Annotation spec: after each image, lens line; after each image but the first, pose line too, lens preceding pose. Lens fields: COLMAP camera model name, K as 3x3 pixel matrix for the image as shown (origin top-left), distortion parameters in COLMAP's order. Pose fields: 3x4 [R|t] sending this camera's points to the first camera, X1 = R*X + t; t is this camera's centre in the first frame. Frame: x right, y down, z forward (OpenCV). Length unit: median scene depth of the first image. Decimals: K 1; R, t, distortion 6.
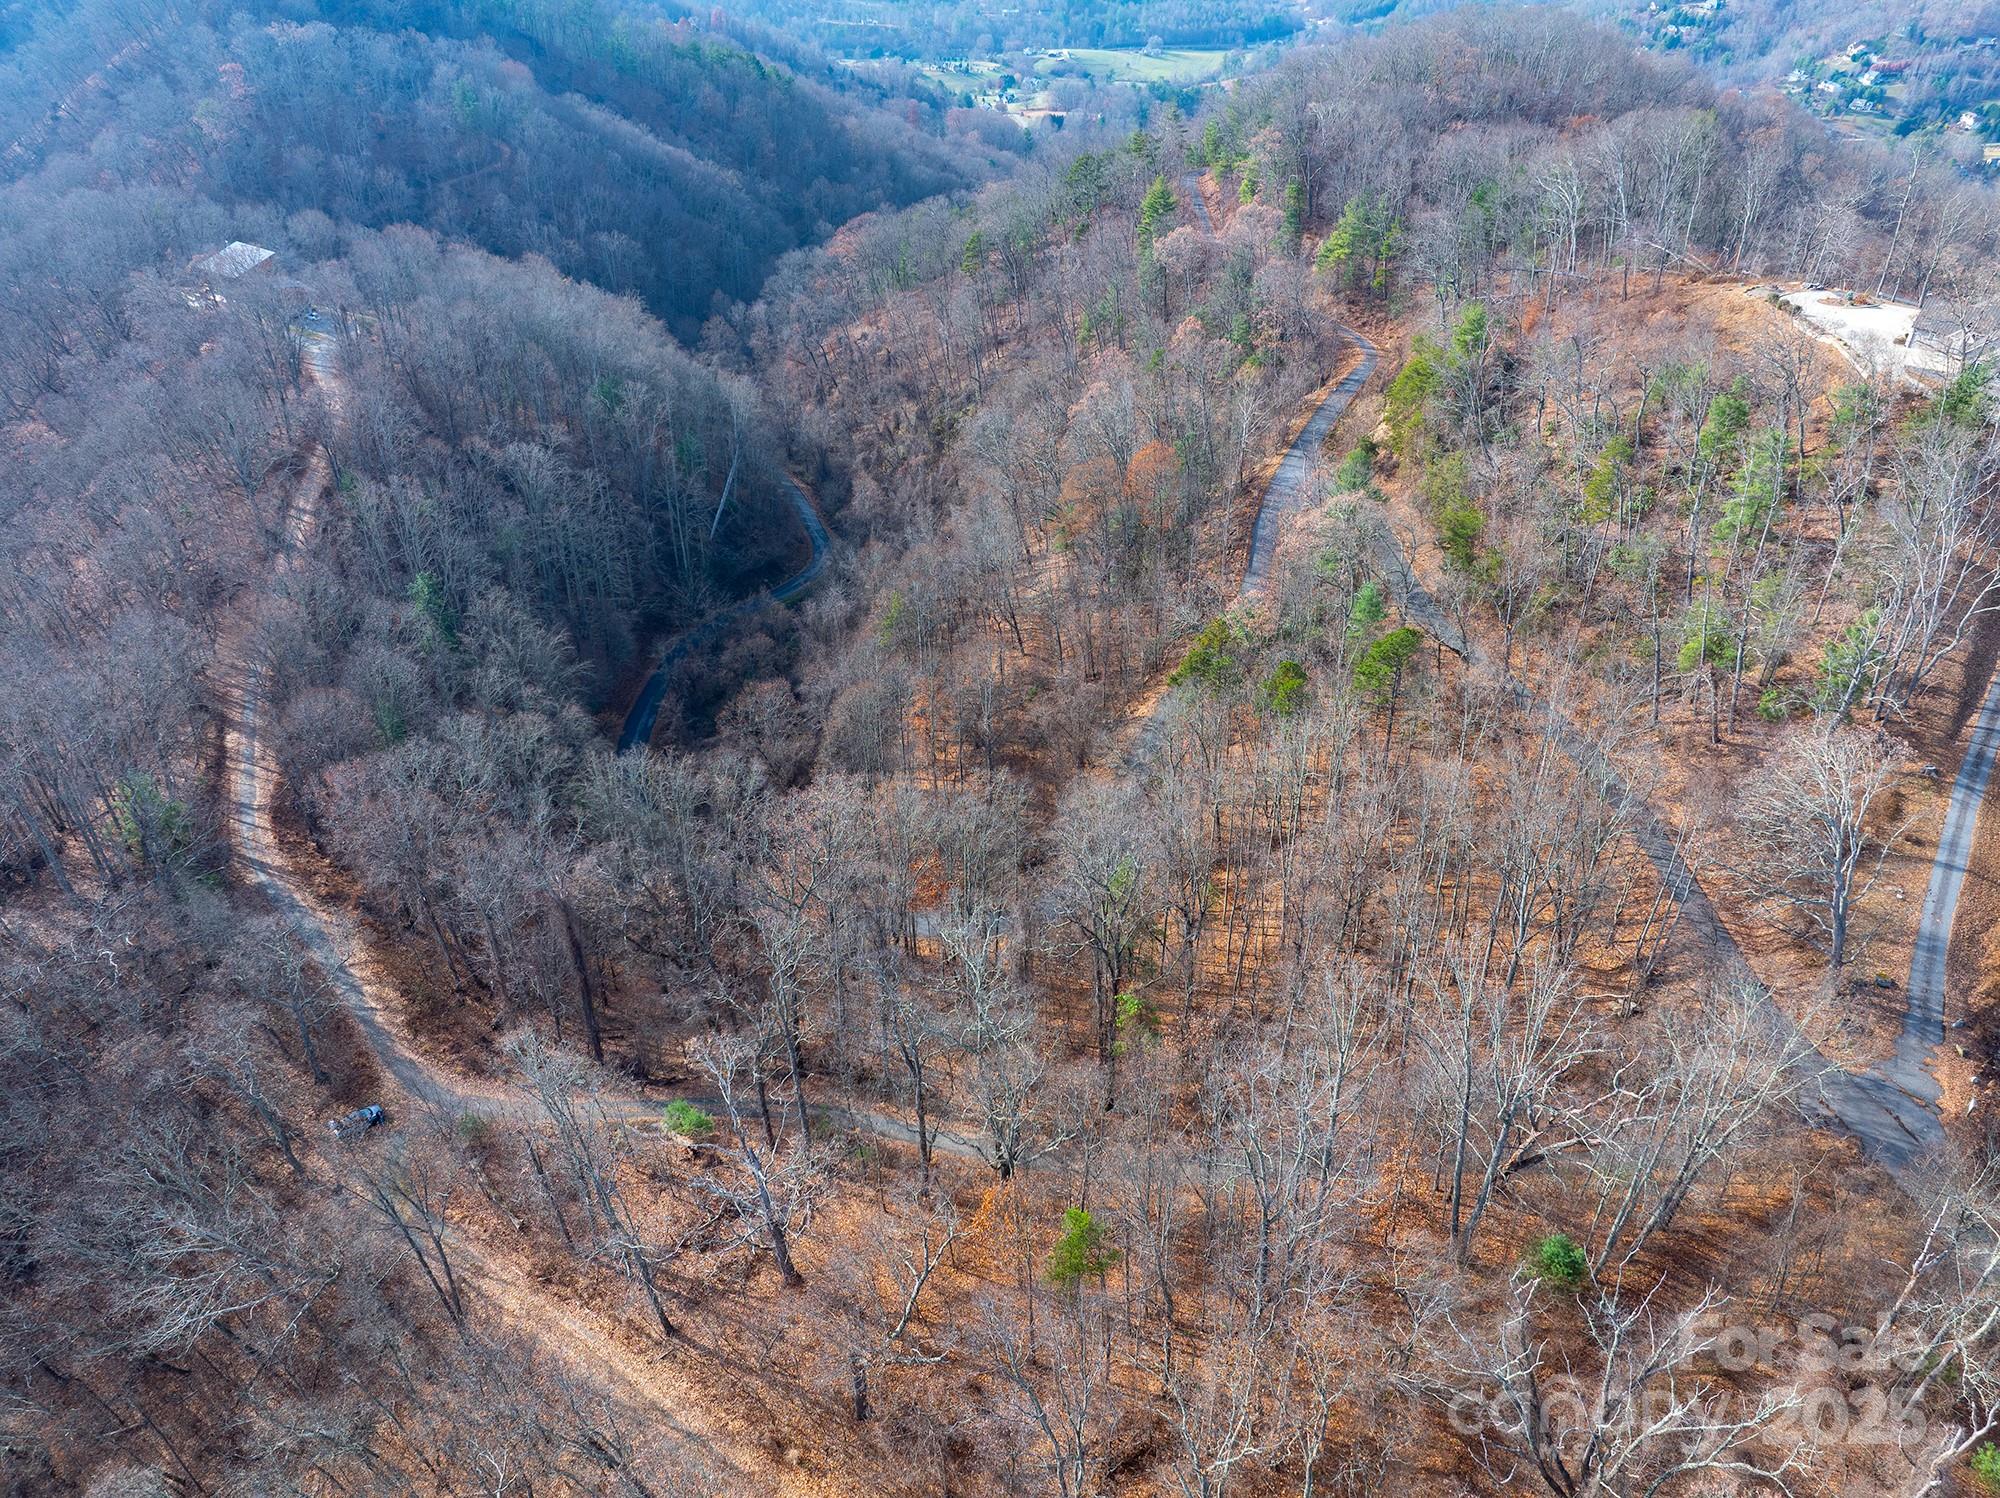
lens RADIAL K [[1407.4, 0, 997.2], [0, 1407.4, 750.2], [0, 0, 1]] dist [-0.049546, 0.017354]
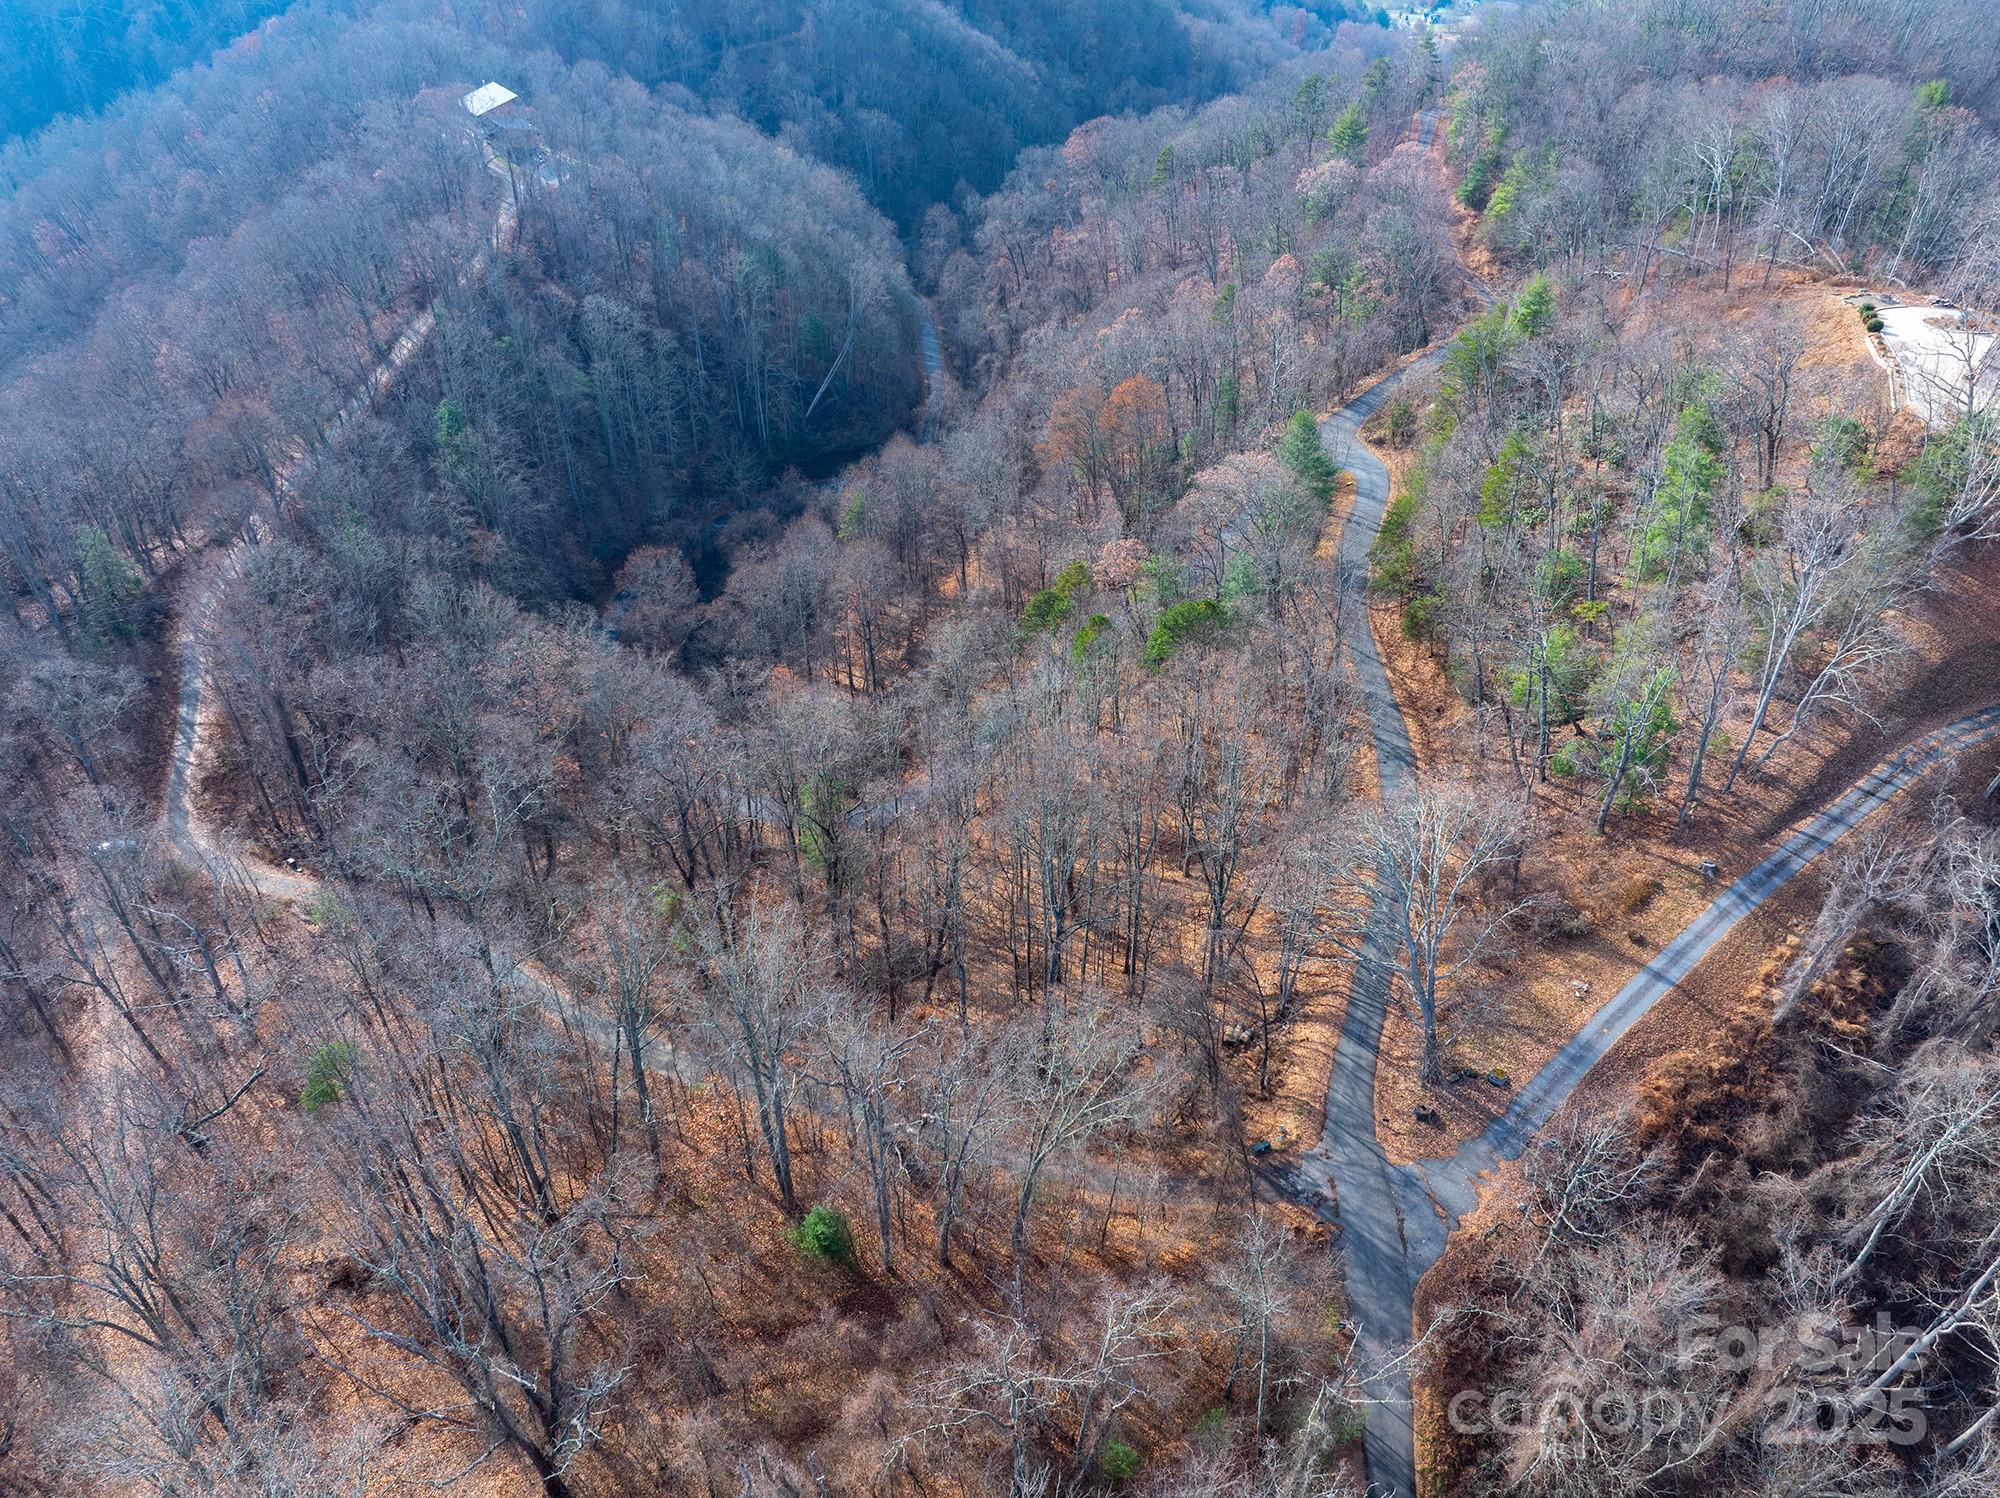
lens RADIAL K [[1407.4, 0, 1003.8], [0, 1407.4, 748.6], [0, 0, 1]] dist [-0.049546, 0.017354]
pose [[0.951106, 0.203876, -0.232017, 0.264468], [-0.190229, 0.978475, 0.079991, -0.025684], [0.243331, -0.031944, 0.969417, 0.035899]]
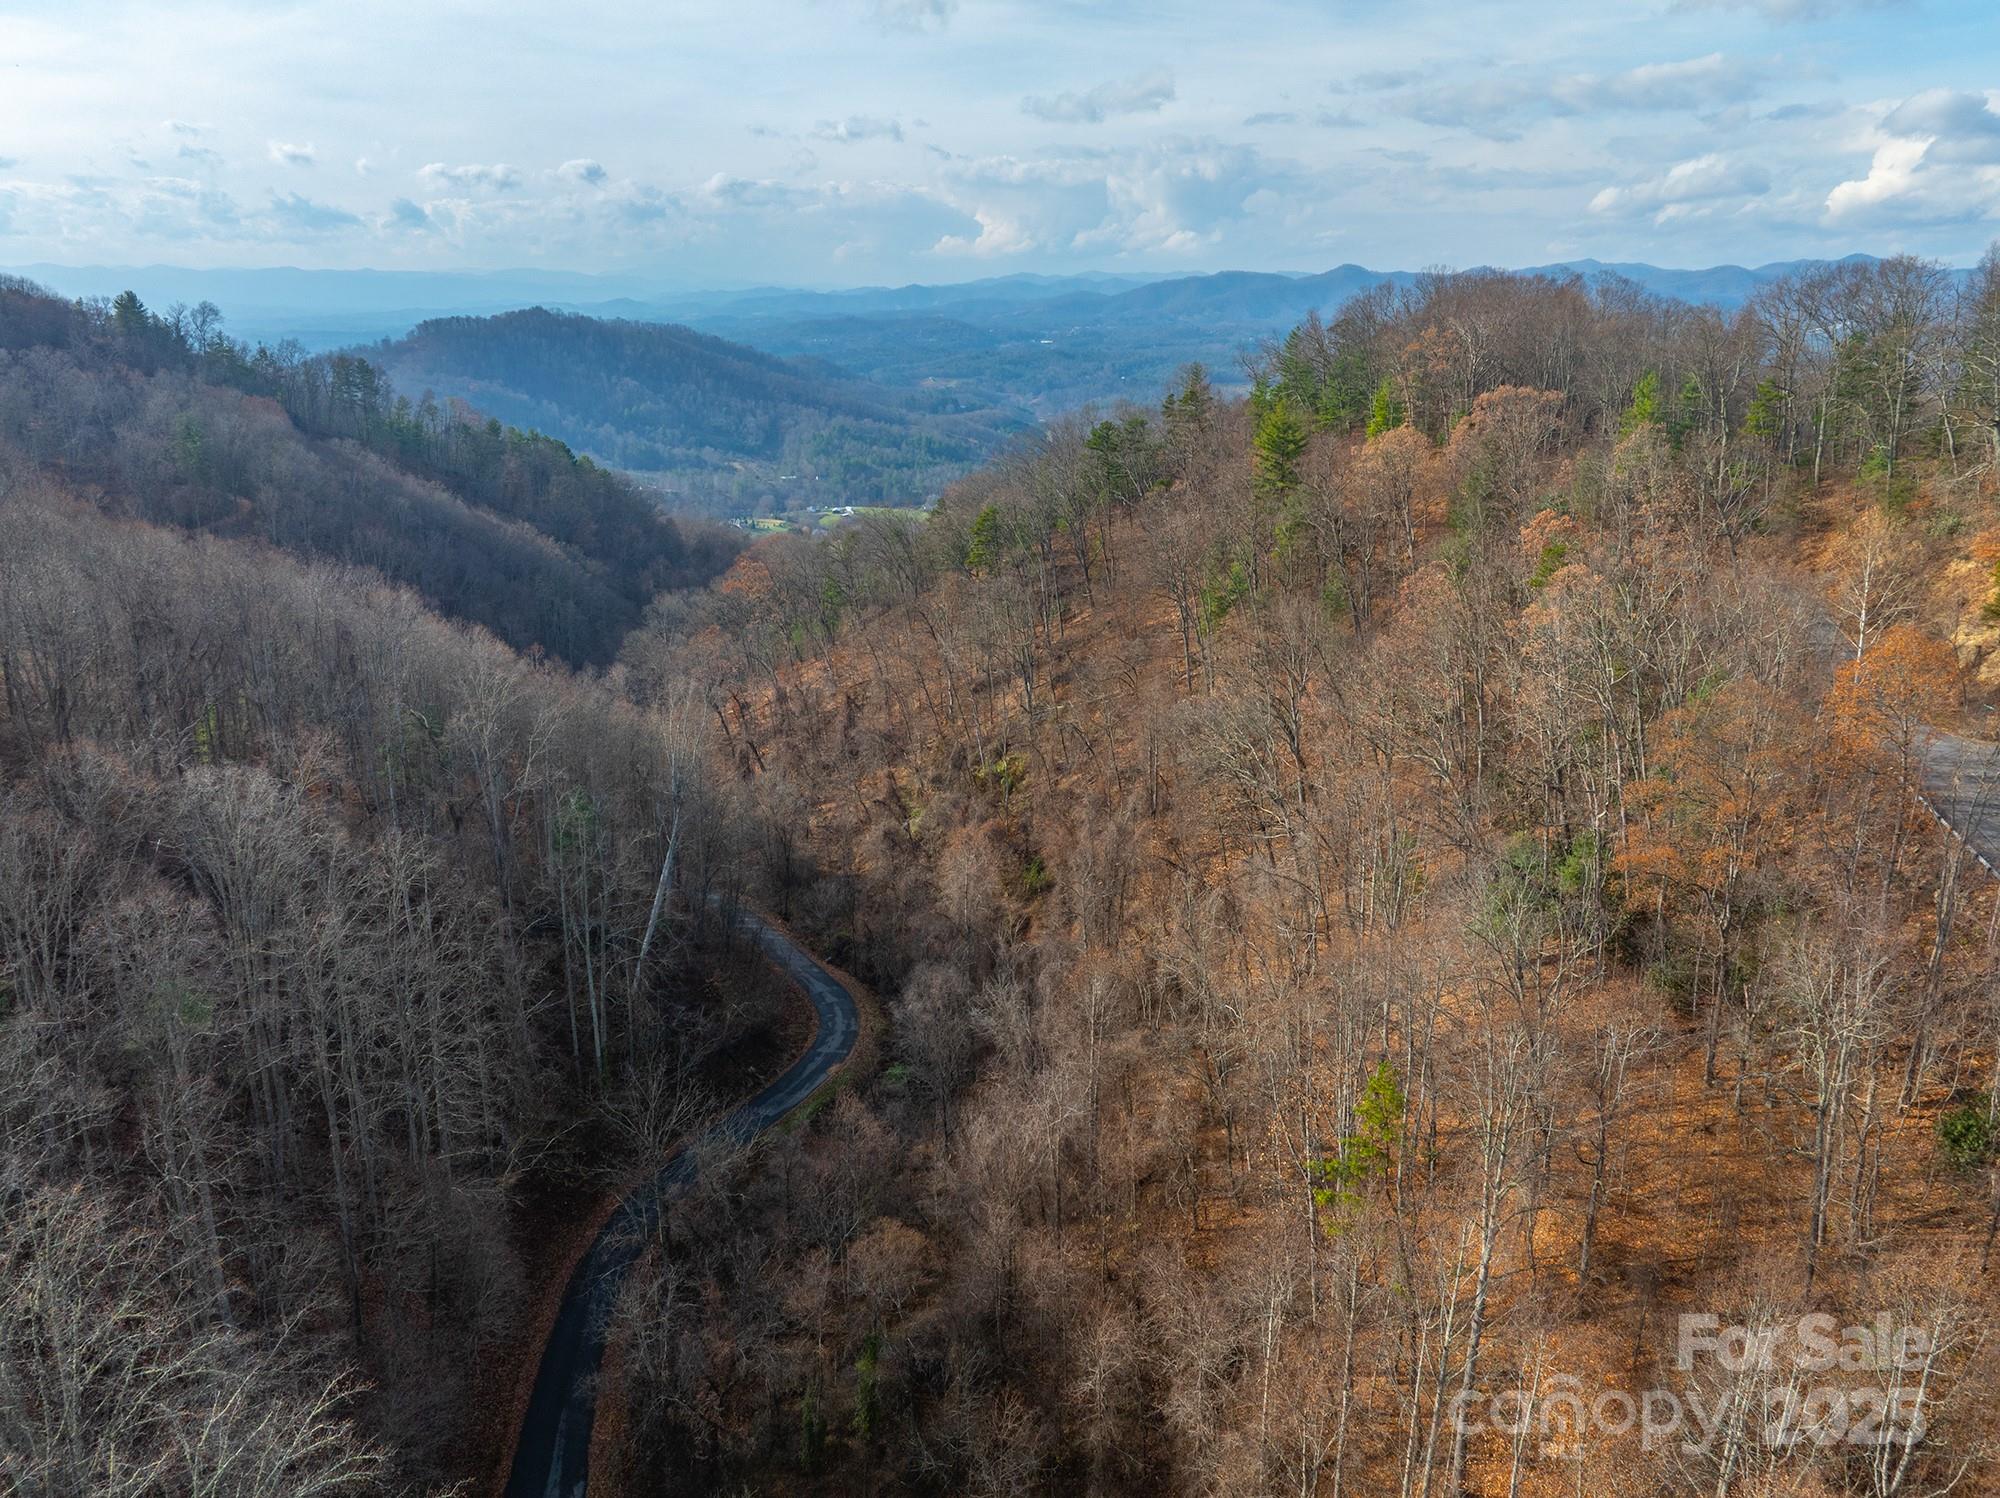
lens RADIAL K [[1407.4, 0, 996.1], [0, 1407.4, 749.5], [0, 0, 1]] dist [-0.049546, 0.017354]
pose [[0.983853, -0.051229, 0.171489, -0.192411], [0.103205, 0.945203, -0.309741, -0.081171], [-0.146224, 0.322438, 0.935228, 0.600463]]
